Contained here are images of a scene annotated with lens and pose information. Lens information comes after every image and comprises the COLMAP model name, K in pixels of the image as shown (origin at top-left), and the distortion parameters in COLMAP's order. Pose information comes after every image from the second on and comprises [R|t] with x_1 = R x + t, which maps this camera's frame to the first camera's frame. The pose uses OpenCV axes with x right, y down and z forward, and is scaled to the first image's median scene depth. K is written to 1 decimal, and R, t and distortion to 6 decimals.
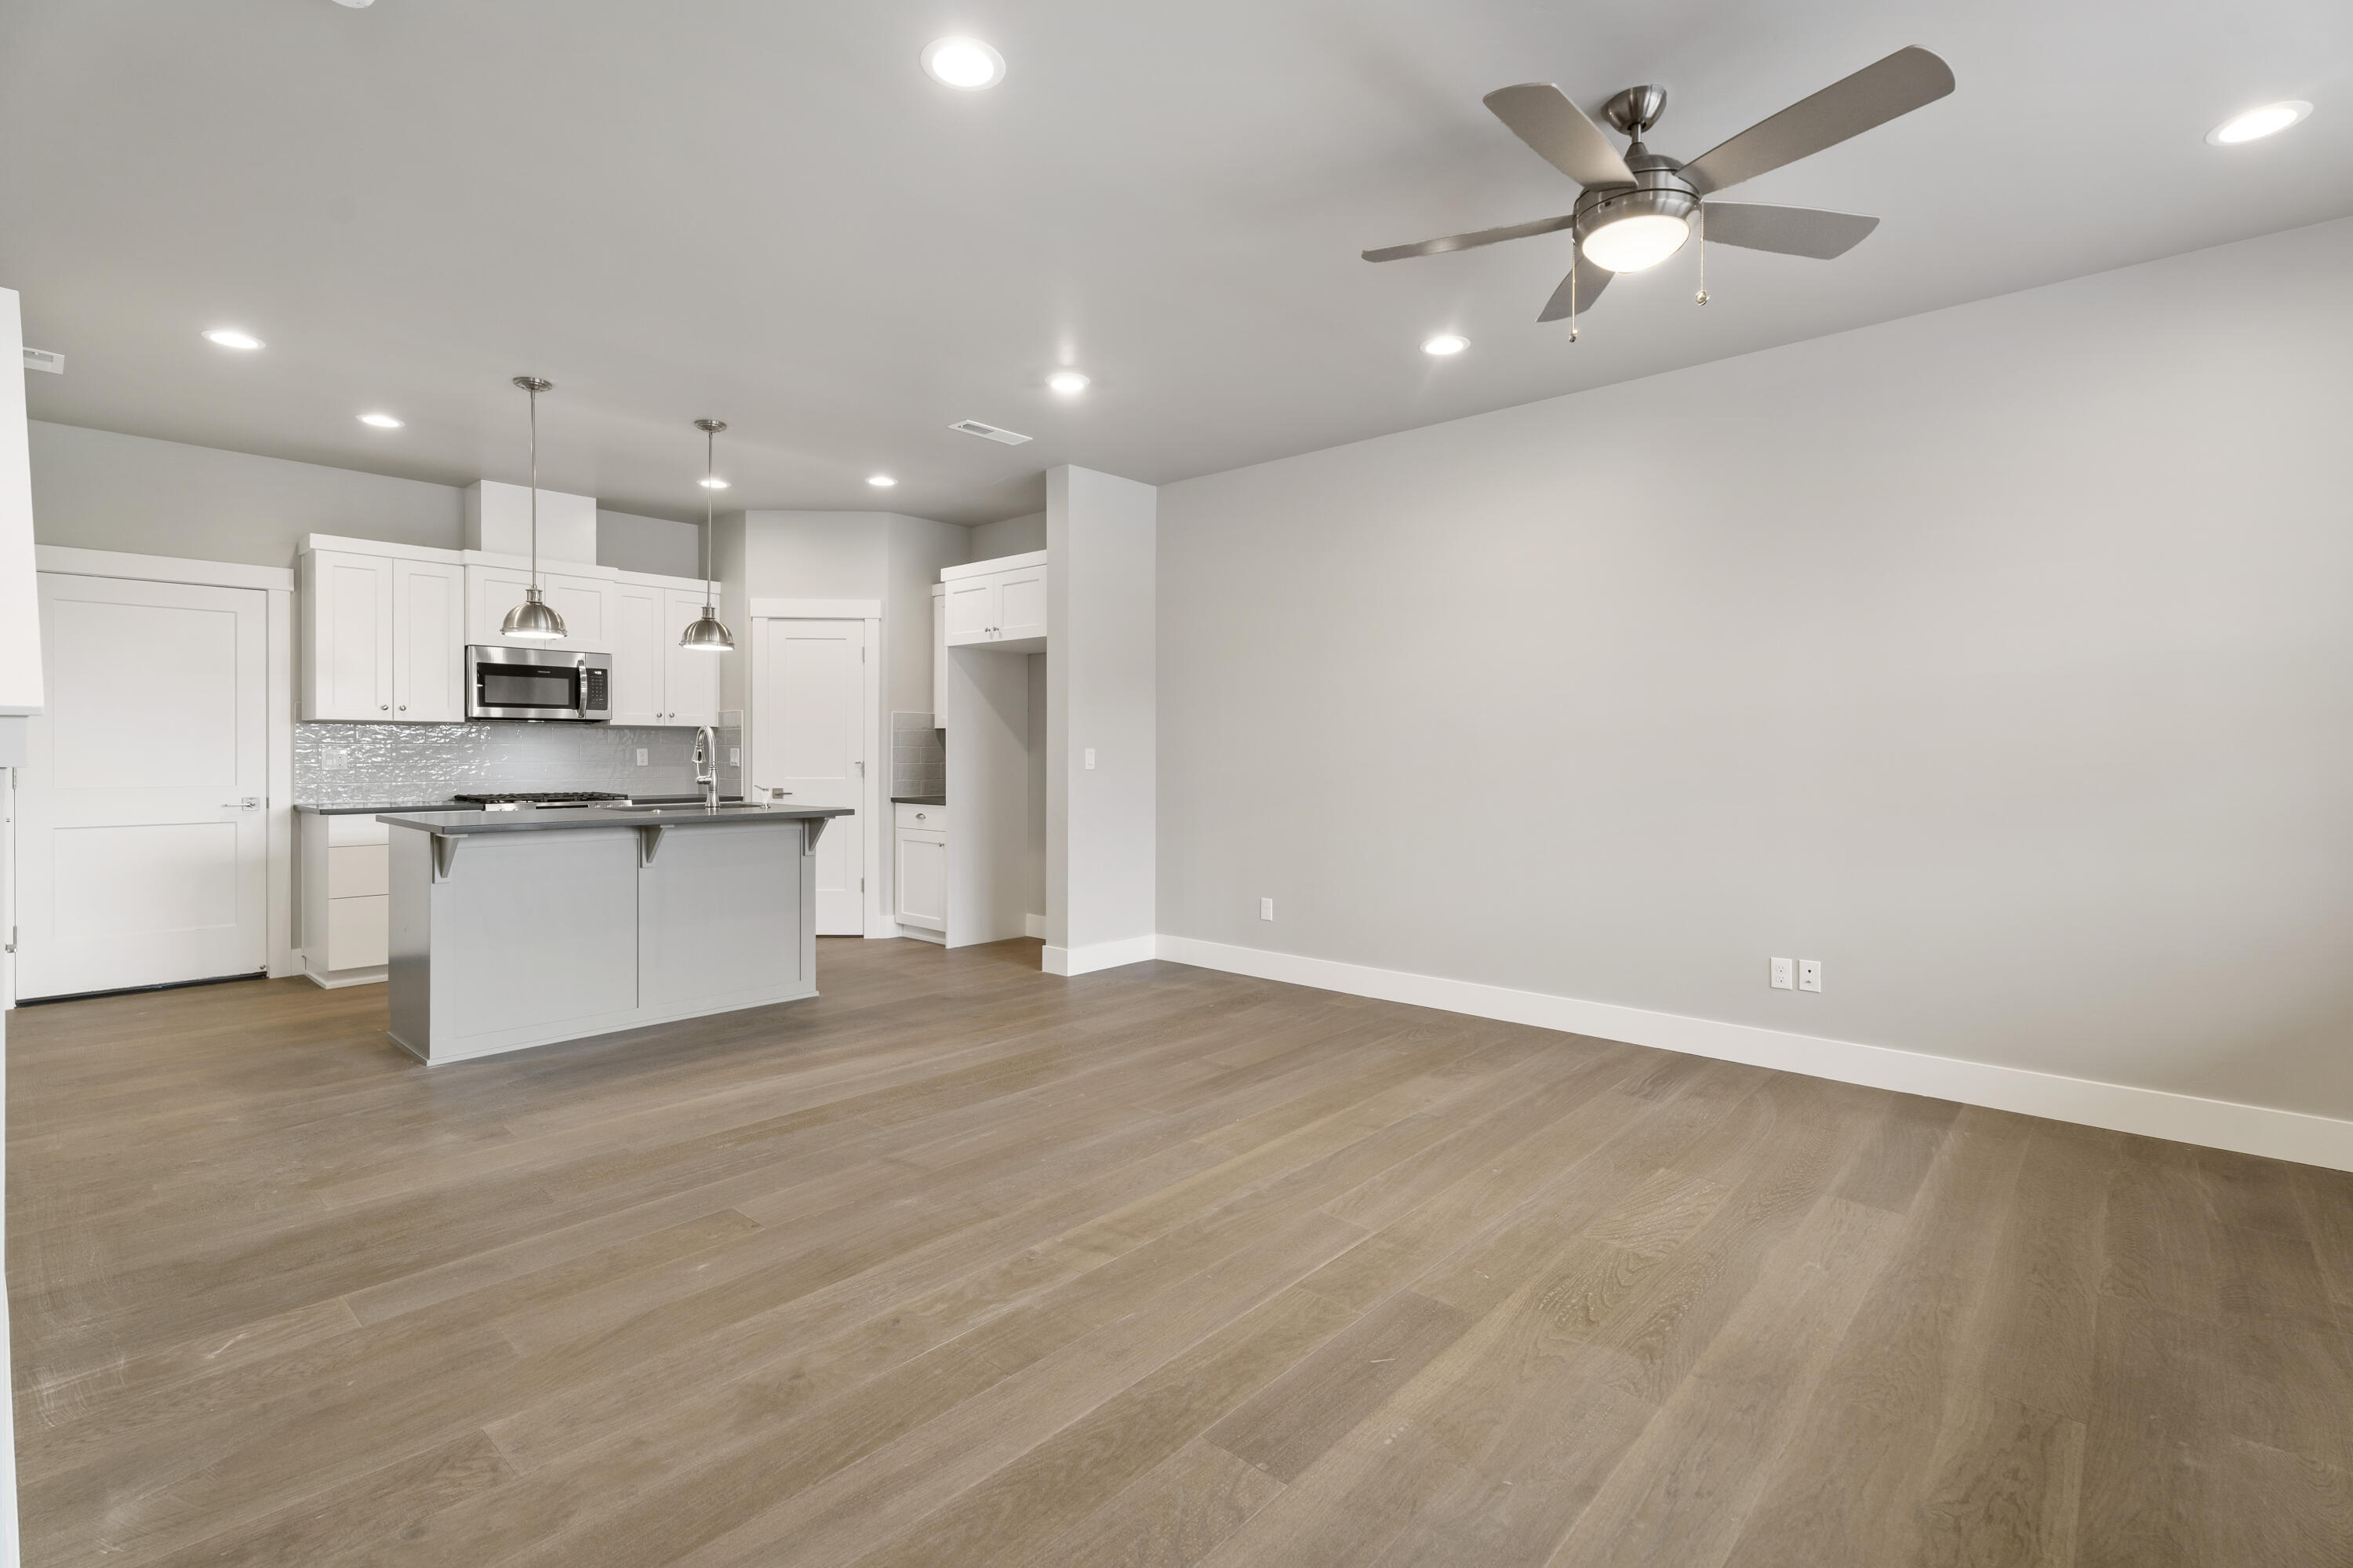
lens RADIAL K [[1072.0, 0, 1170.8], [0, 1072.0, 754.7], [0, 0, 1]] dist [0.001712, -0.002832]
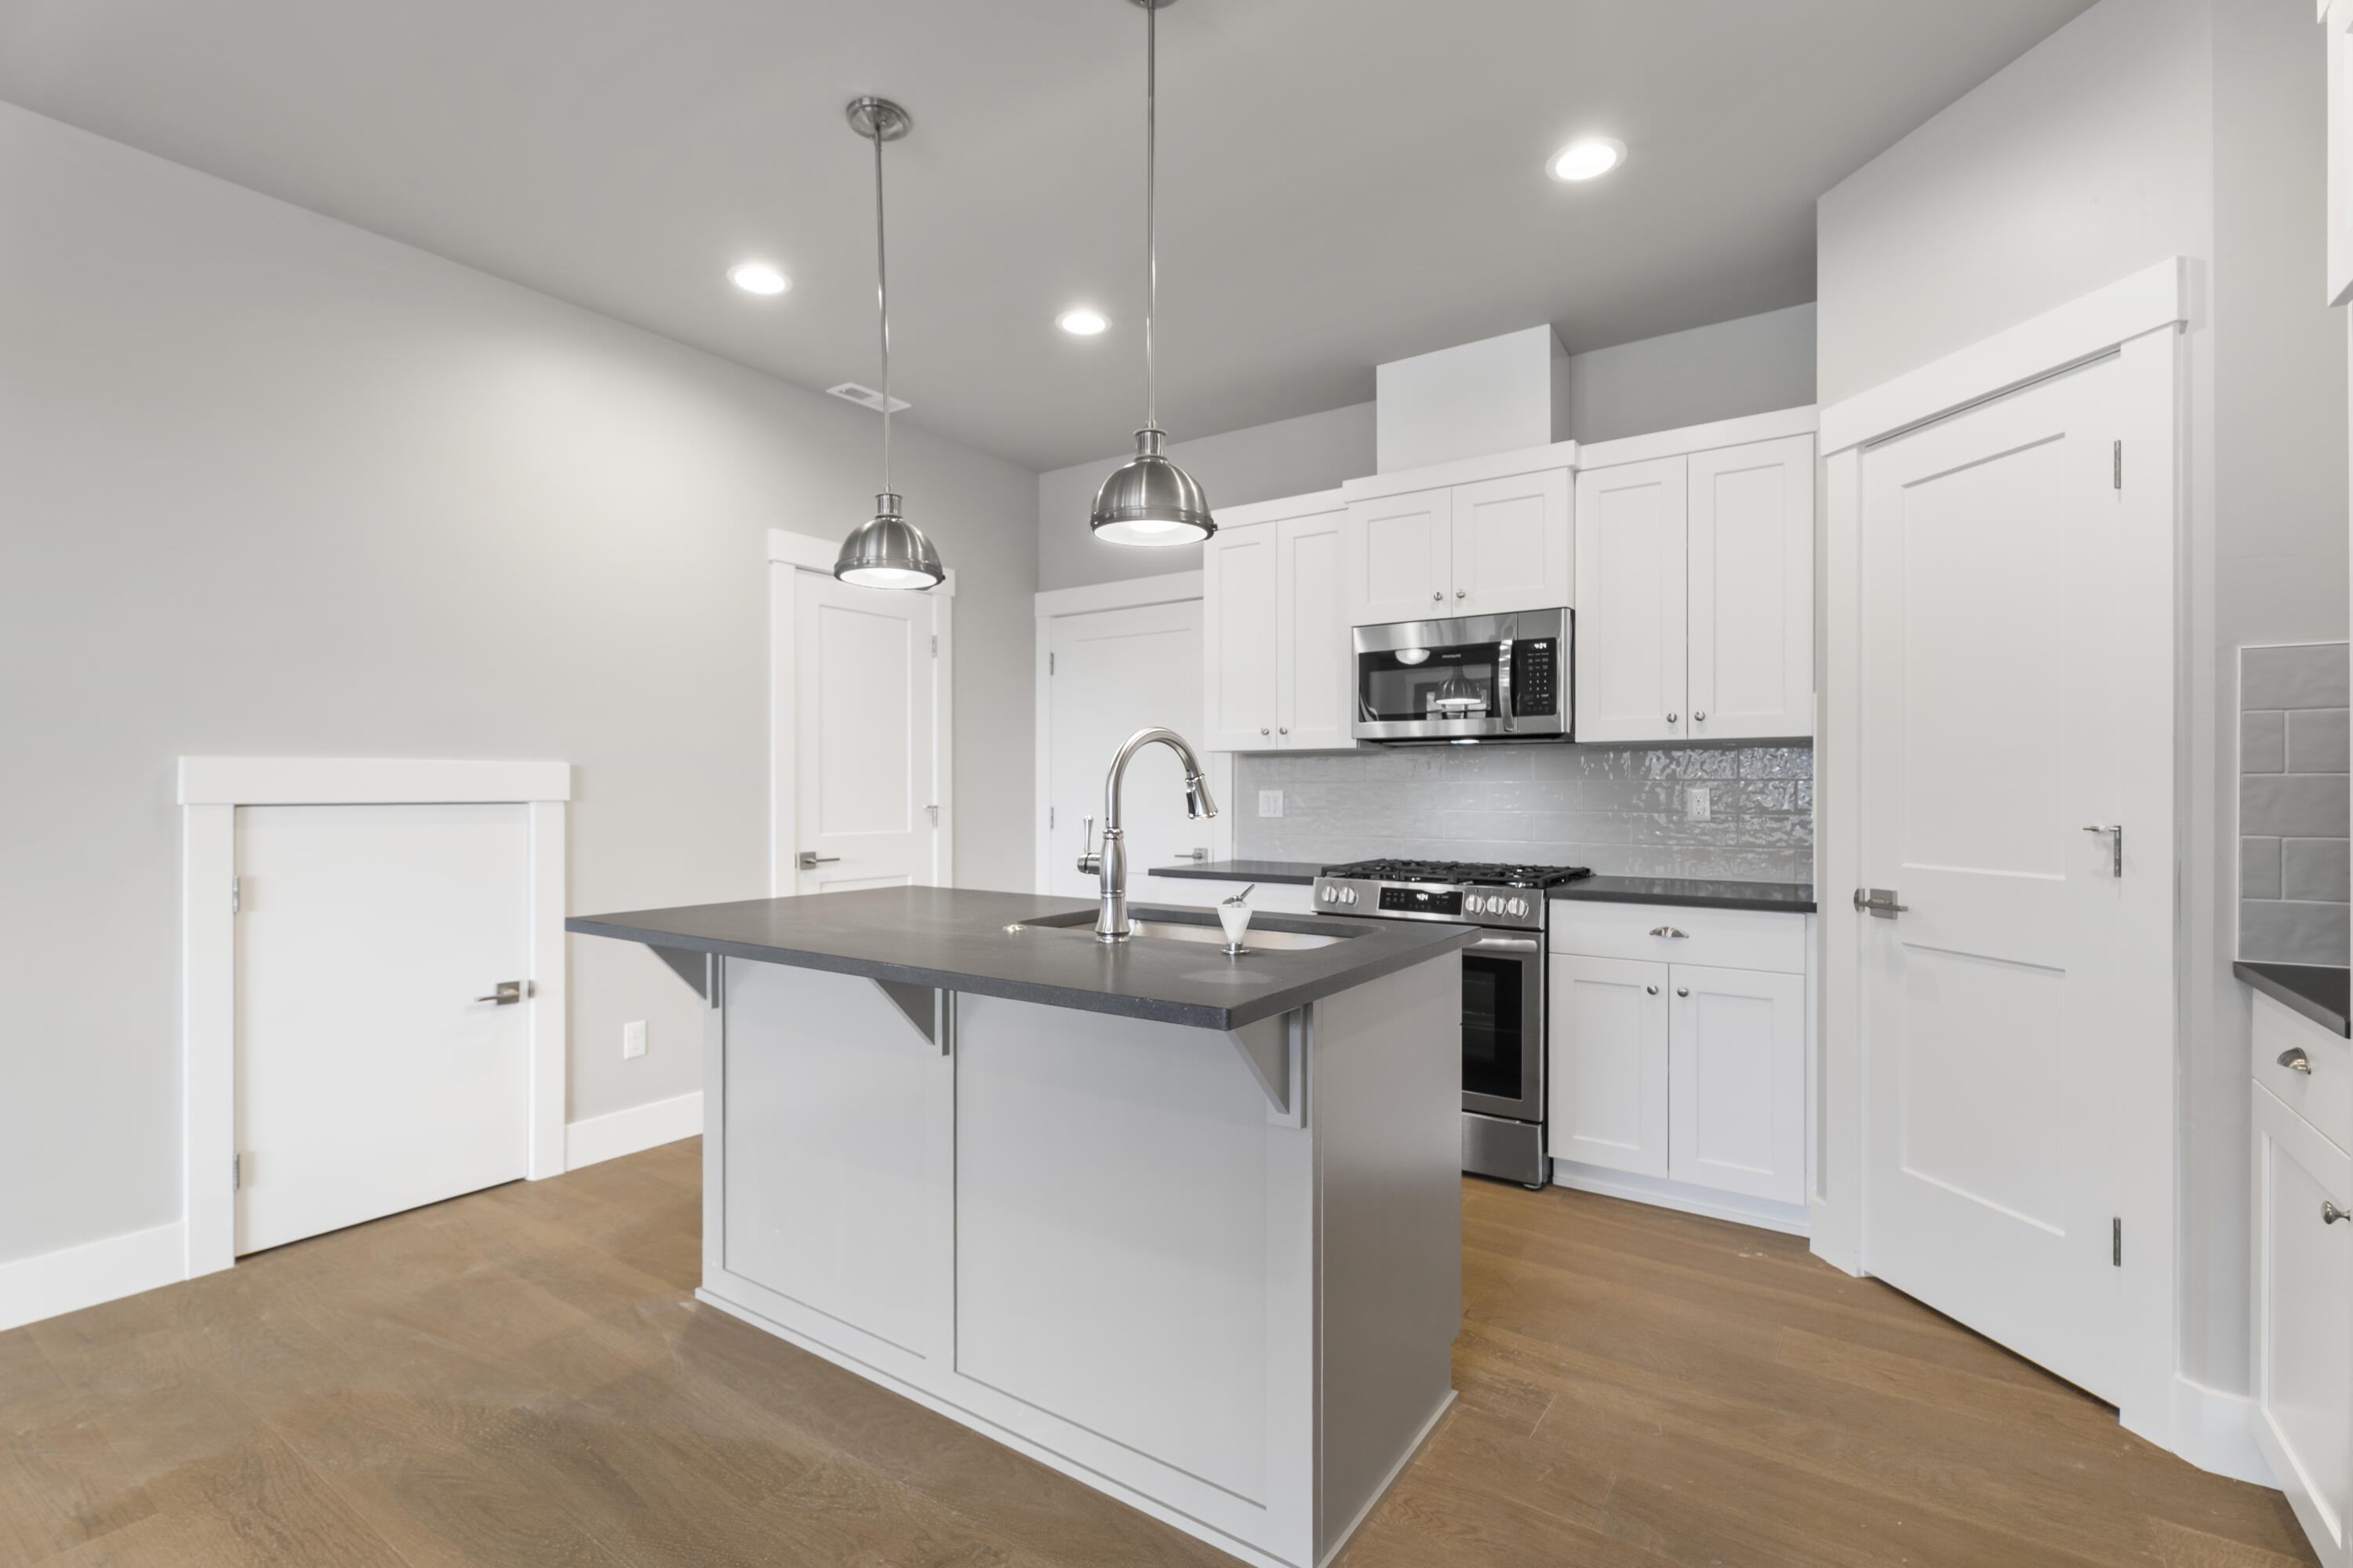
lens RADIAL K [[1072.0, 0, 1146.9], [0, 1072.0, 783.7], [0, 0, 1]] dist [0.001712, -0.002832]
pose [[0.117714, -0.008949, -0.993007, -0.026574], [-0.001426, 0.999957, -0.009181, -0.002824], [0.993047, 0.002497, 0.117696, 0.825399]]
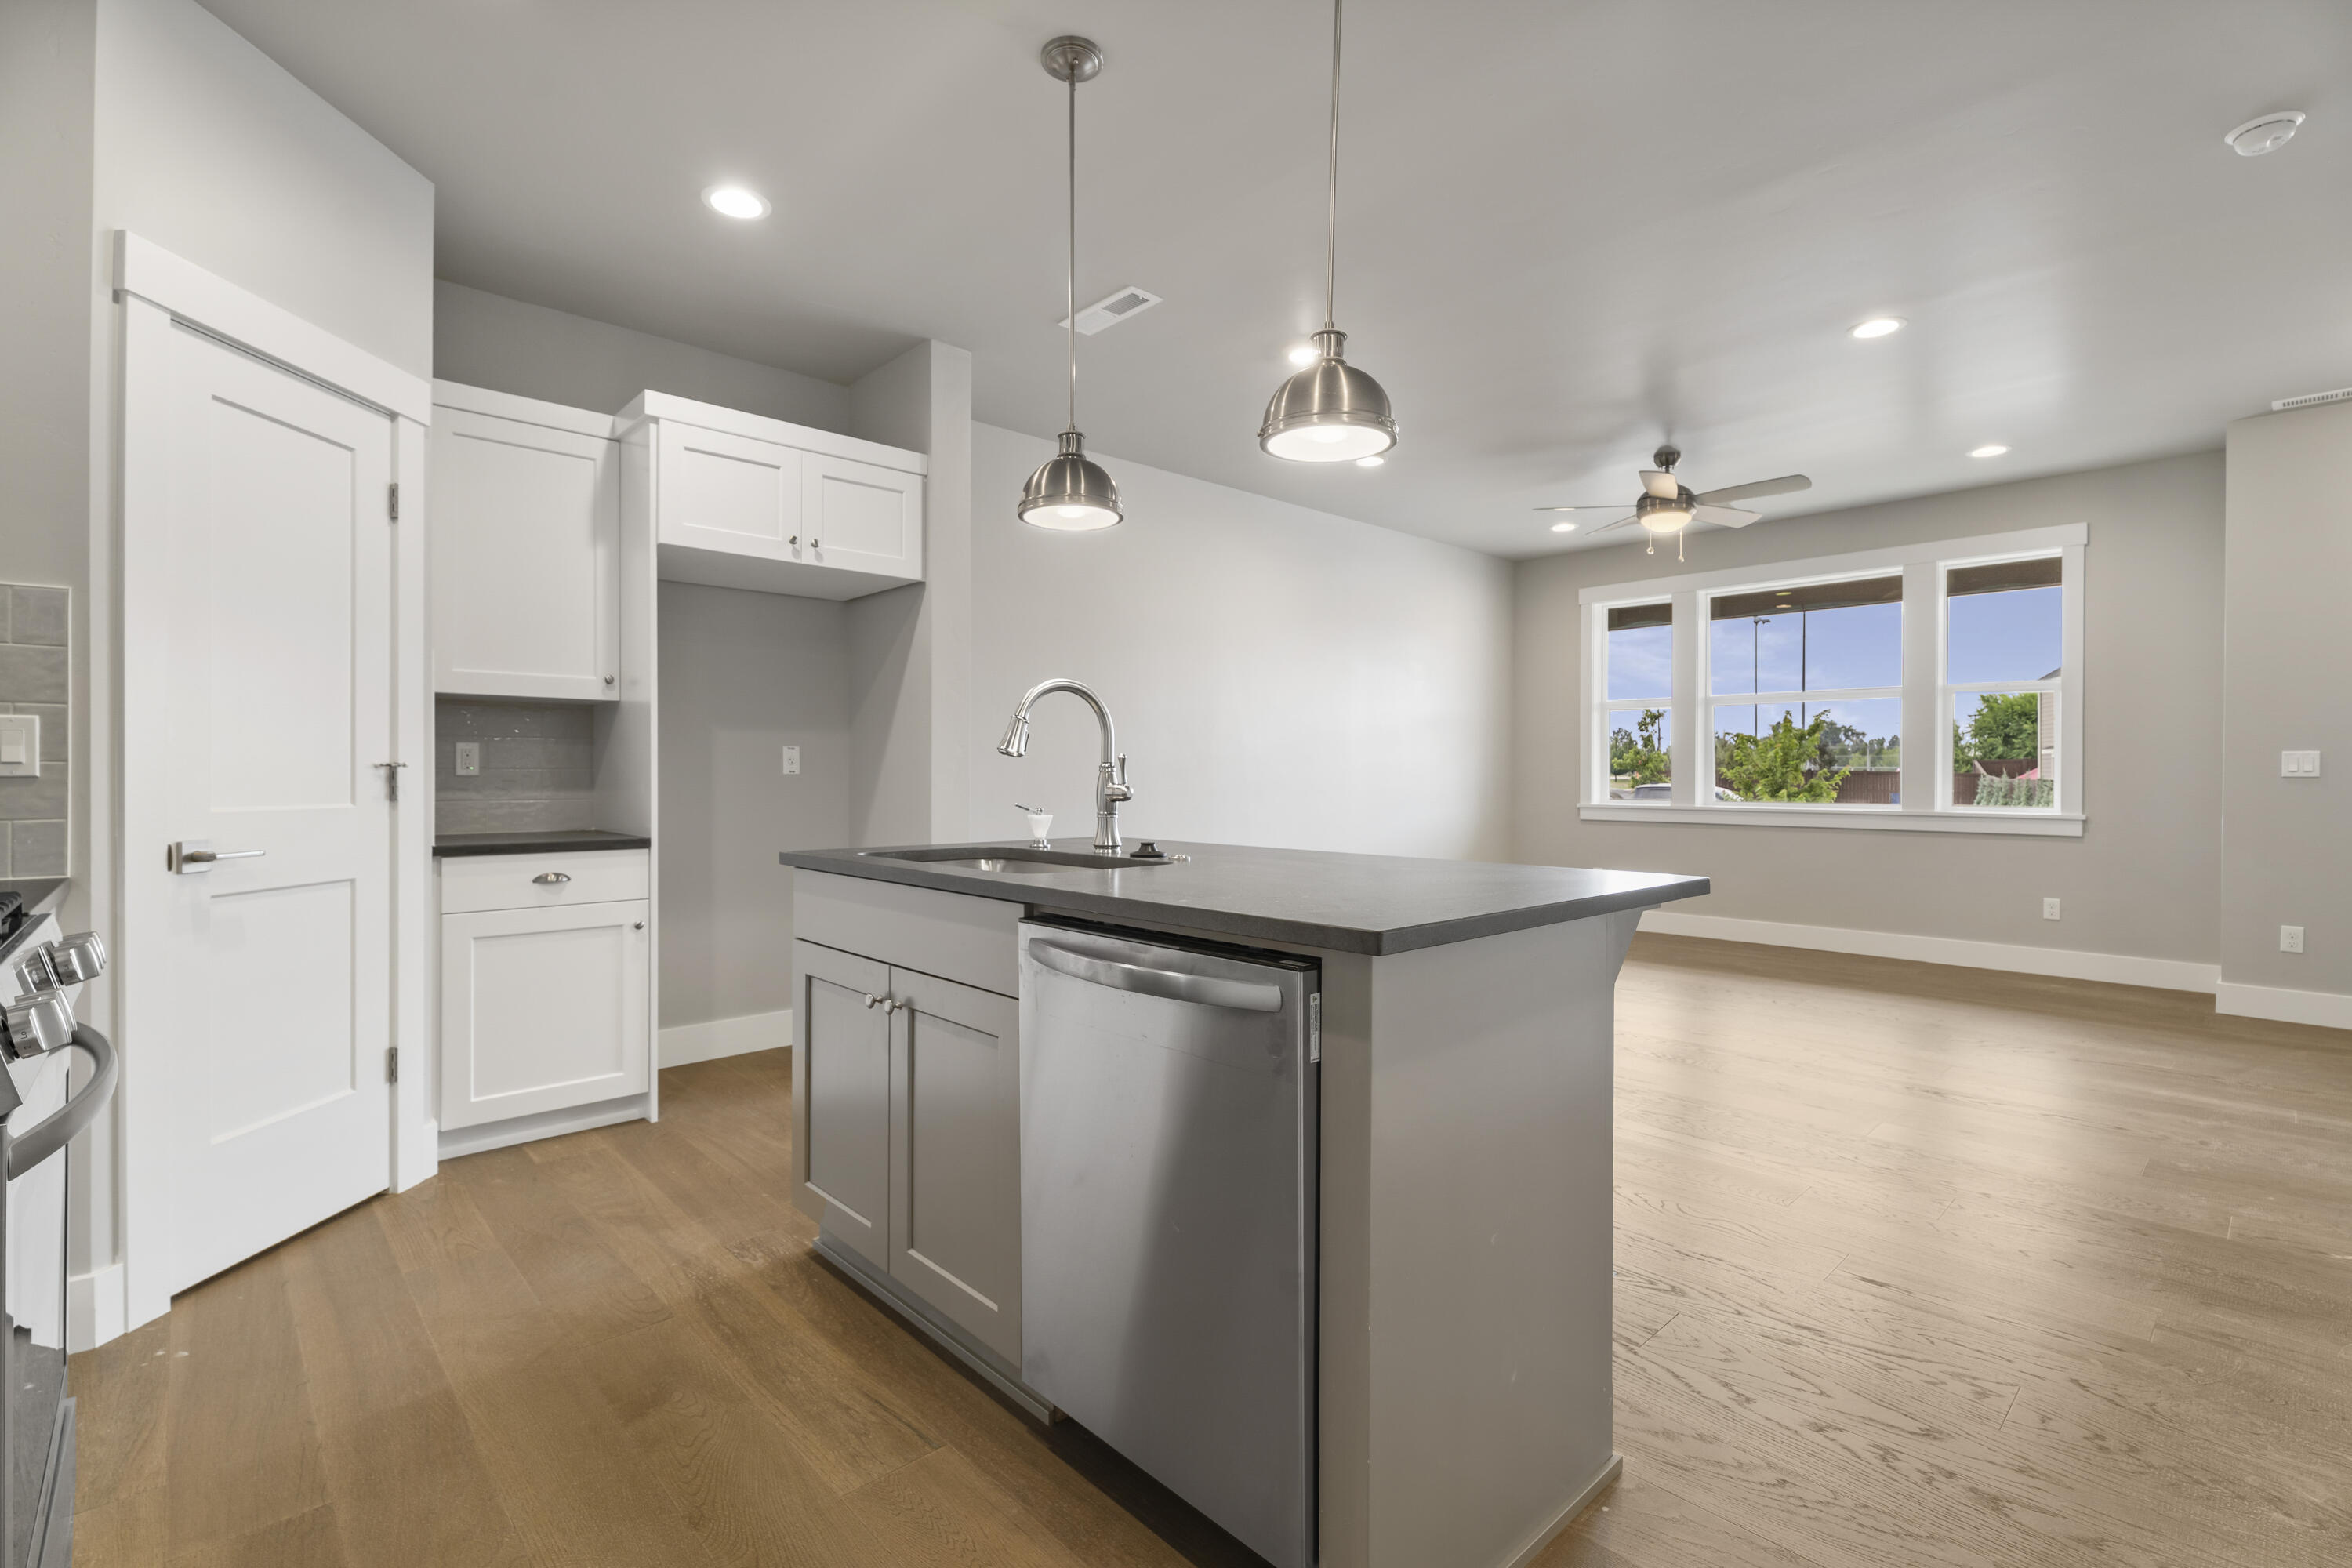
lens RADIAL K [[1071.5, 0, 1143.5], [0, 1071.5, 774.3], [0, 0, 1]] dist [0.001712, -0.002832]
pose [[0.099584, -0.002827, 0.995025, -0.788016], [0.001867, 0.999995, 0.002654, 0.012004], [-0.995027, 0.001593, 0.099589, 0.797888]]
